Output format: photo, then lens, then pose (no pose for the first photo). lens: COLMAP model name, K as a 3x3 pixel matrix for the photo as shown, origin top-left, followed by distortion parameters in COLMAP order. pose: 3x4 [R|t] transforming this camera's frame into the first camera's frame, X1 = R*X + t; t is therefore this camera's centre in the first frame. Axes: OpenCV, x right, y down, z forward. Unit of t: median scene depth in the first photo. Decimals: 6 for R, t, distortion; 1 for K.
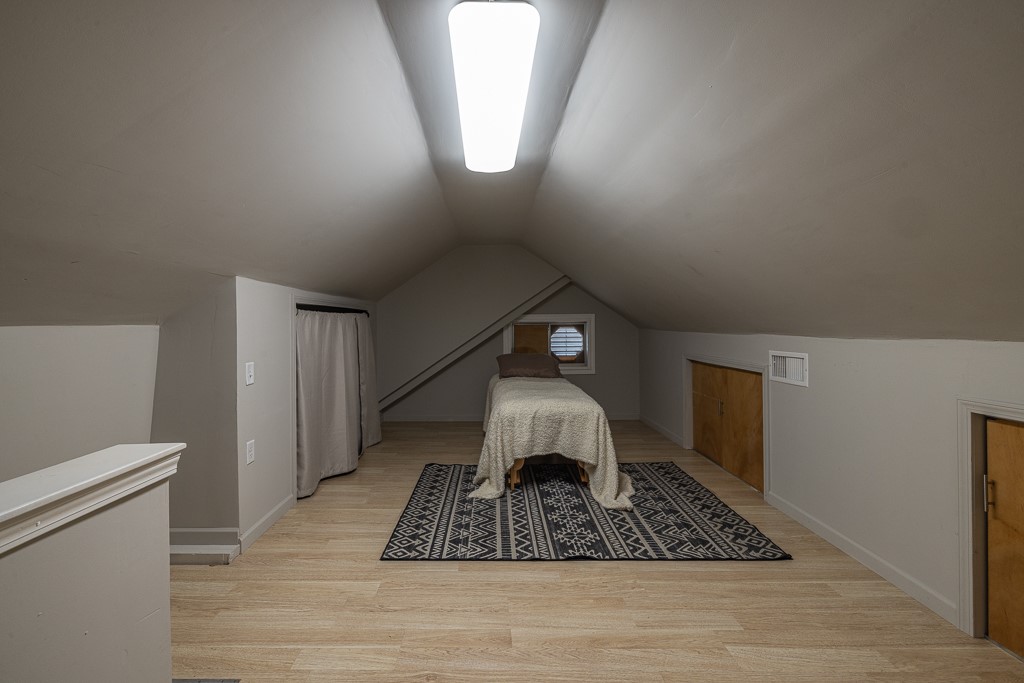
lens RADIAL K [[442.8, 0, 498.2], [0, 442.8, 330.4], [0, 0, 1]] dist [-0.001782, -0.000232]
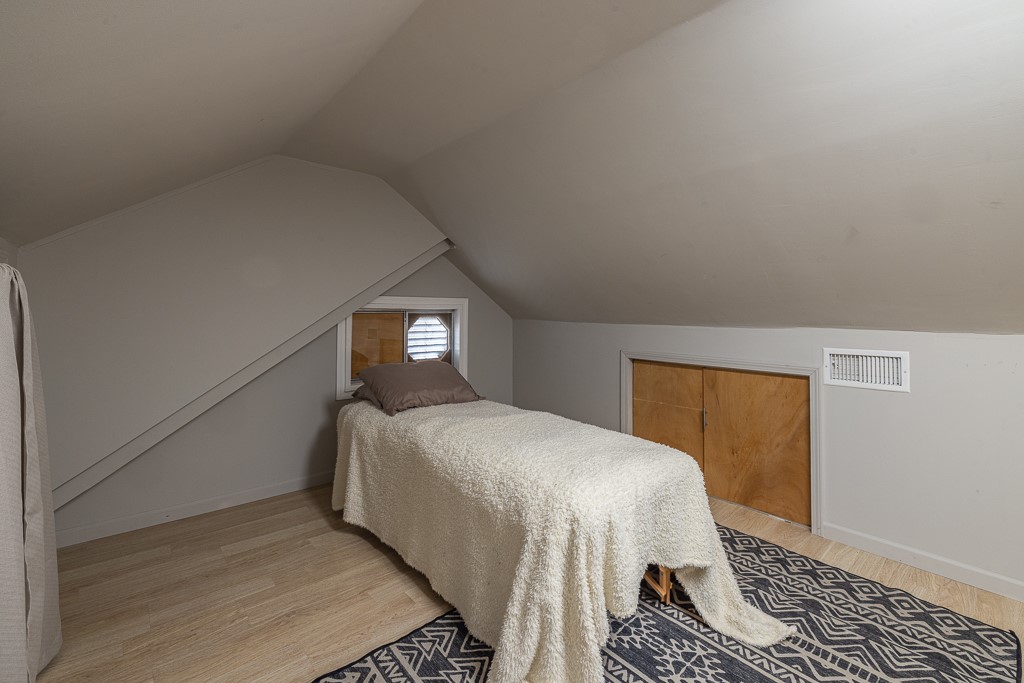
lens RADIAL K [[441.6, 0, 527.0], [0, 441.6, 307.9], [0, 0, 1]] dist [-0.001181, -0.000346]
pose [[0.751926, 0.015158, 0.659073, -0.346355], [0.000516, 0.999722, -0.023581, -0.009562], [-0.659247, 0.018072, 0.751709, 0.773811]]
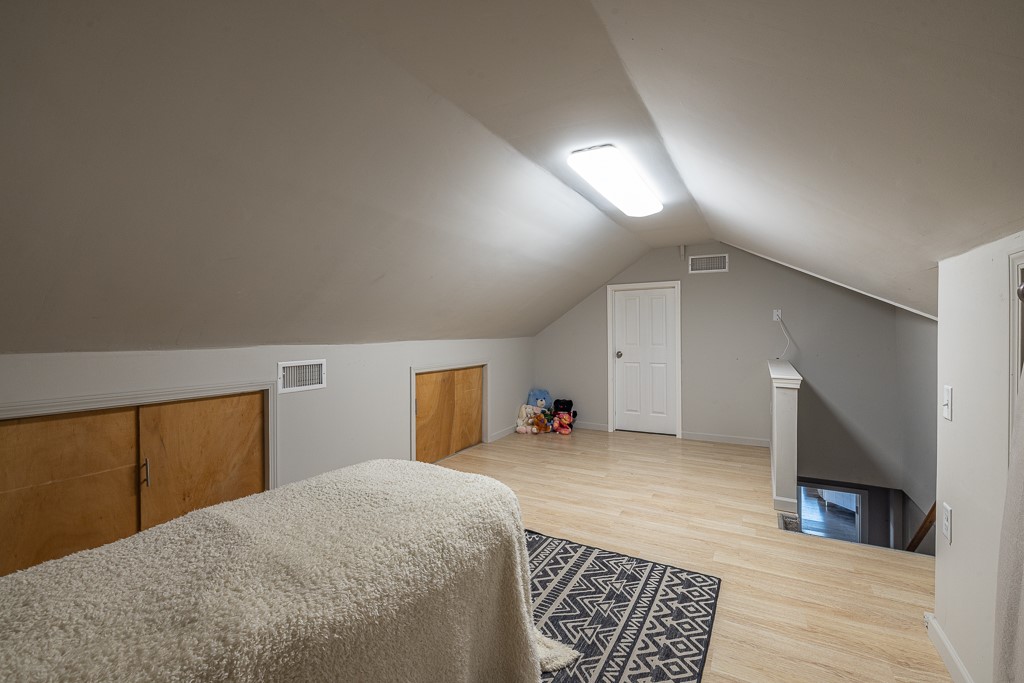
lens RADIAL K [[442.8, 0, 498.2], [0, 442.8, 330.4], [0, 0, 1]] dist [-0.001782, -0.000232]
pose [[-0.847056, 0.012301, 0.531362, -0.291153], [0.015013, 0.999887, 0.000786, -0.016817], [-0.531292, 0.008643, -0.847145, 1.600340]]
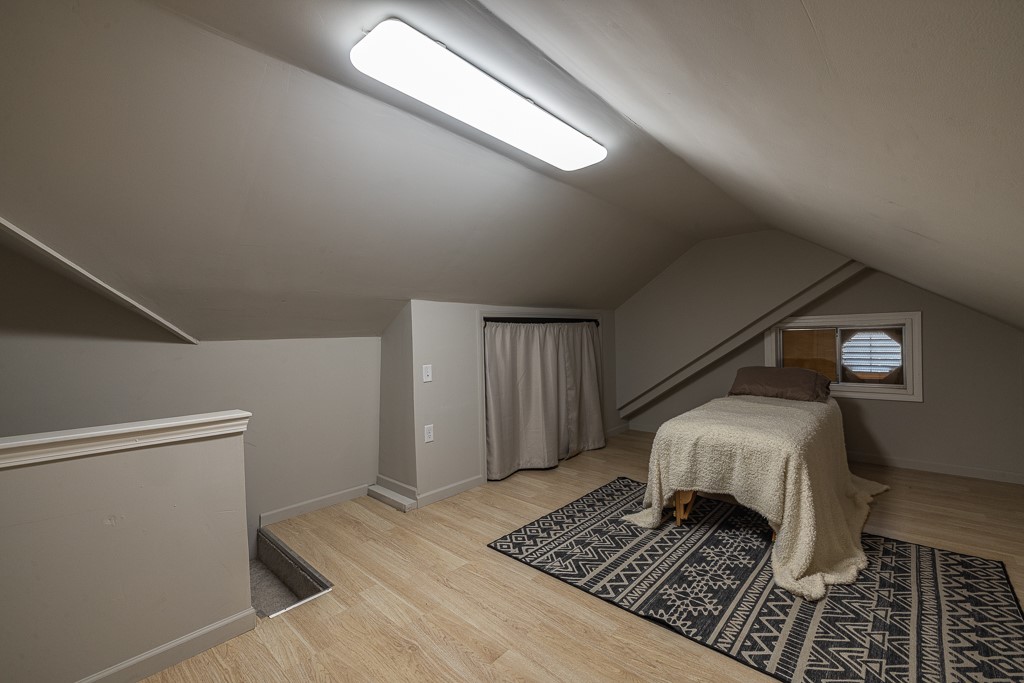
lens RADIAL K [[436.6, 0, 512.0], [0, 436.6, 341.5], [0, 0, 1]] dist [-0.000801, -0.000031]
pose [[0.731538, 0.000331, -0.681800, 0.415043], [0.007215, 0.999940, 0.008227, -0.004383], [0.681762, -0.010938, 0.731492, 0.189004]]
